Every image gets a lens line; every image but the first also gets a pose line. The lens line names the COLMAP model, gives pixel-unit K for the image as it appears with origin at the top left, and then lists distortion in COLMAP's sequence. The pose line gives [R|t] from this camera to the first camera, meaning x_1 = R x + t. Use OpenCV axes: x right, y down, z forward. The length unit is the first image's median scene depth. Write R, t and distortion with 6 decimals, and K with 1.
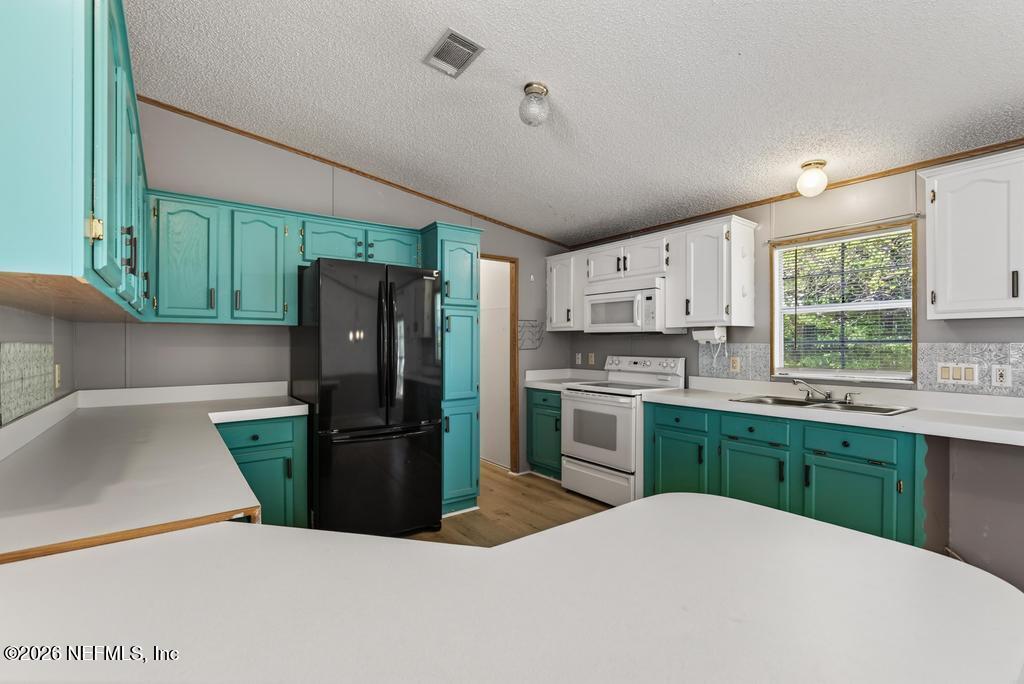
lens RADIAL K [[461.5, 0, 497.1], [0, 461.5, 345.3], [0, 0, 1]] dist [-0.004429, -0.000169]
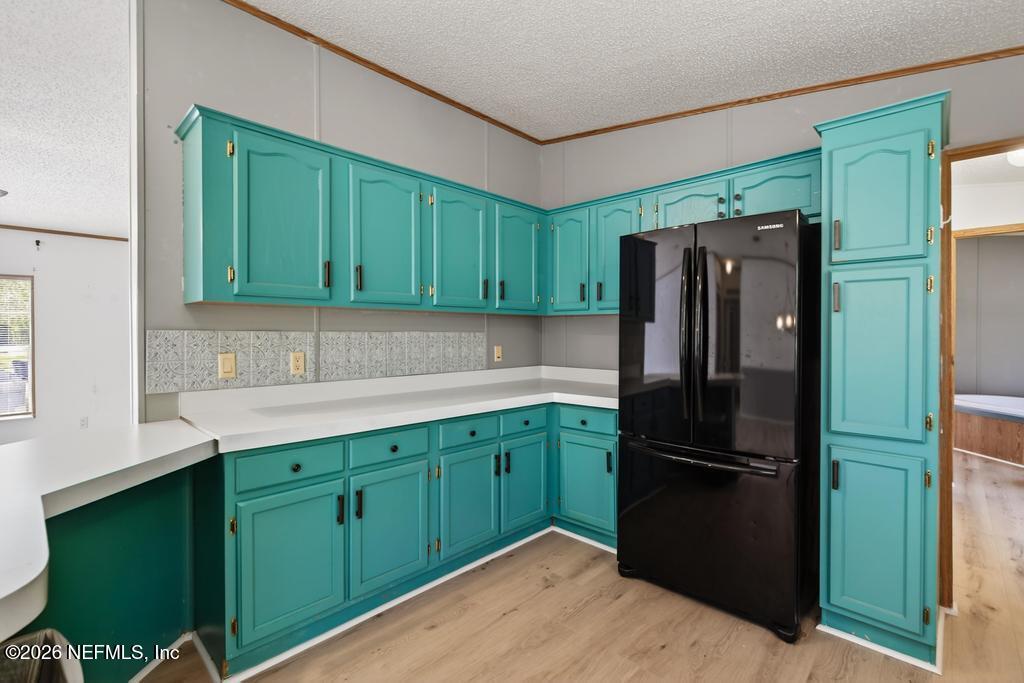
lens RADIAL K [[461.9, 0, 512.0], [0, 461.9, 341.5], [0, 0, 1]] dist [-0.002135, 0.000015]
pose [[0.194540, 0.016325, -0.980759, 0.345010], [-0.005475, 0.999864, 0.015557, 0.001006], [0.980879, 0.002344, 0.194603, 0.468774]]
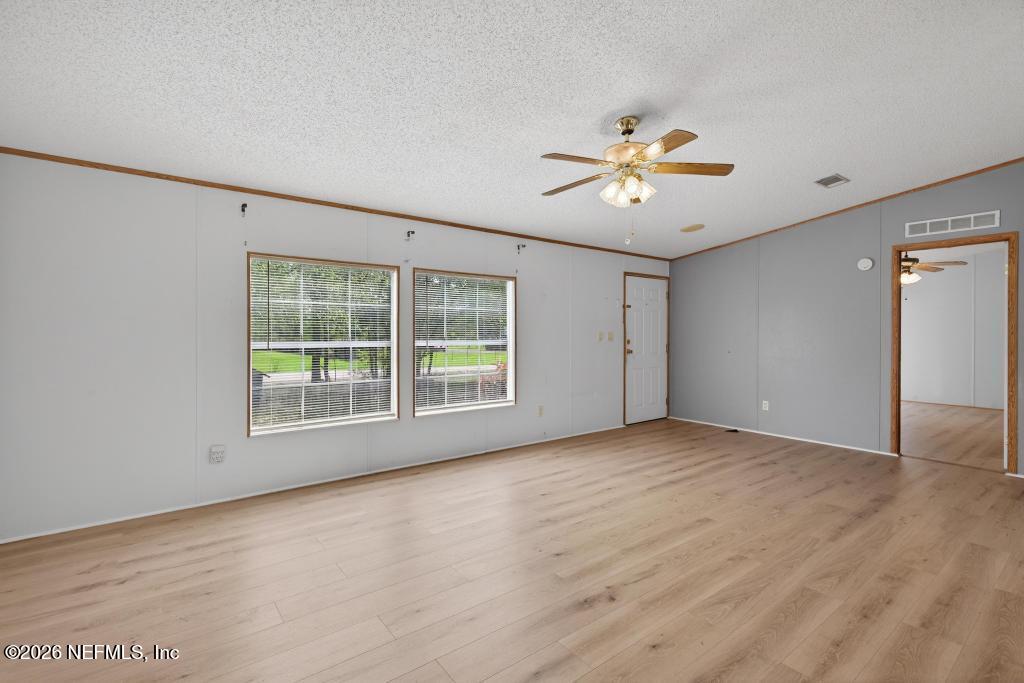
lens RADIAL K [[464.9, 0, 513.4], [0, 464.9, 338.8], [0, 0, 1]] dist [0.002800, 0.000044]
pose [[0.037237, 0.004438, -0.999297, 0.258142], [-0.010091, 0.999941, 0.004065, 0.029561], [0.999256, 0.009932, 0.037279, -0.634541]]
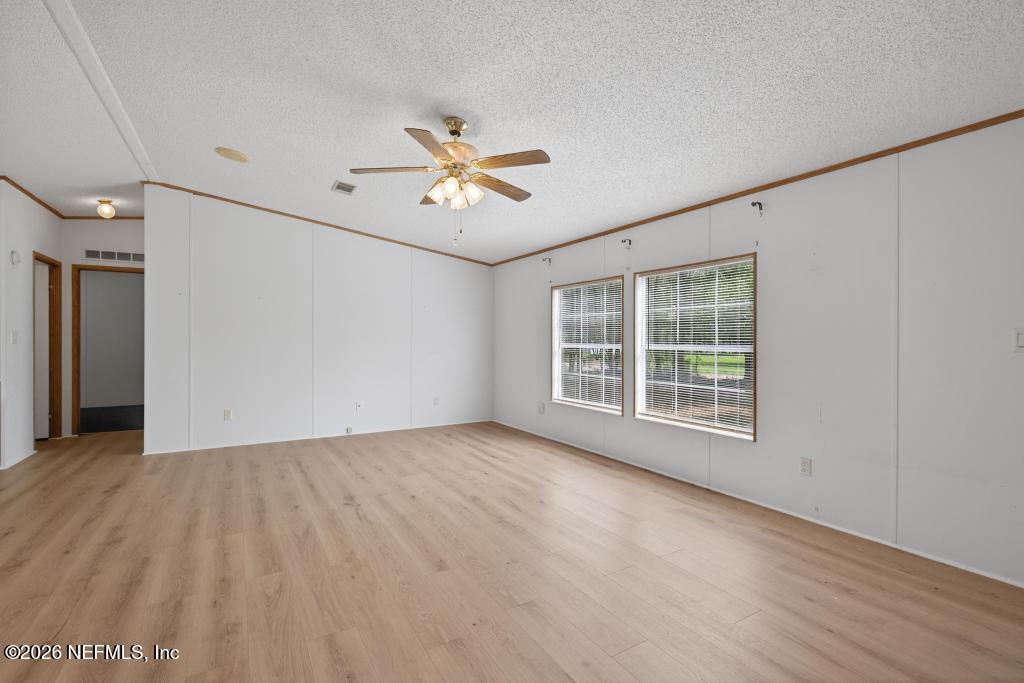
lens RADIAL K [[461.9, 0, 512.0], [0, 461.9, 341.5], [0, 0, 1]] dist [-0.002135, 0.000015]
pose [[-0.997098, -0.004474, 0.076001, -0.727433], [-0.003706, 0.999941, 0.010251, 0.024318], [-0.076042, 0.009939, -0.997055, 0.412155]]
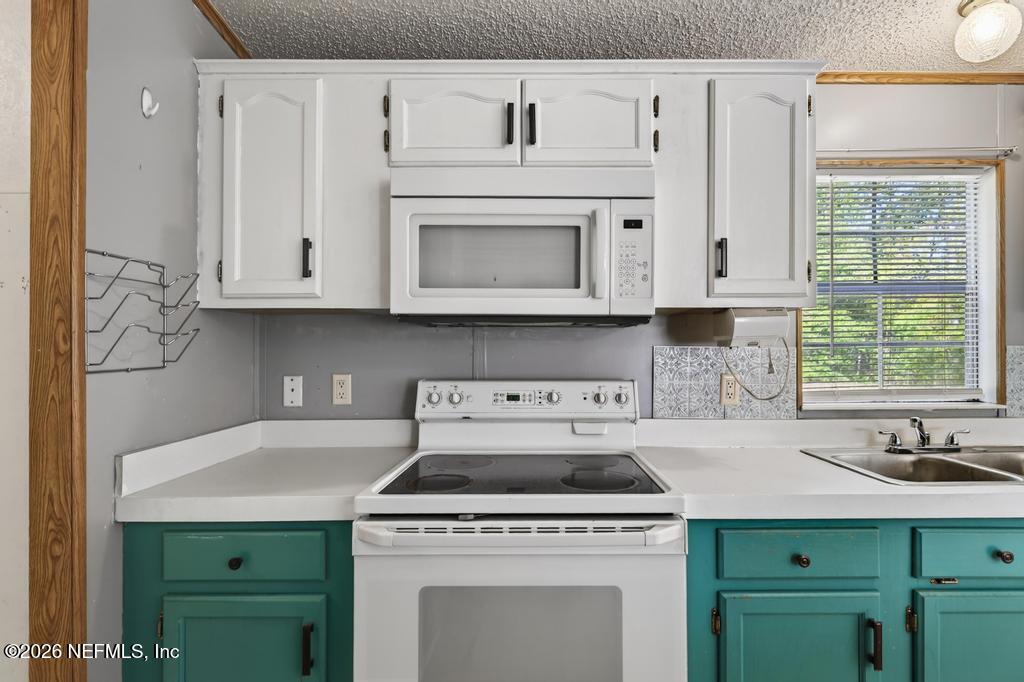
lens RADIAL K [[461.7, 0, 514.4], [0, 461.7, 344.2], [0, 0, 1]] dist [-0.002745, -0.000050]
pose [[0.579991, 0.005166, 0.814607, -0.023540], [0.005074, 0.999938, -0.009955, -0.003422], [-0.814607, 0.009907, 0.579928, 0.875007]]
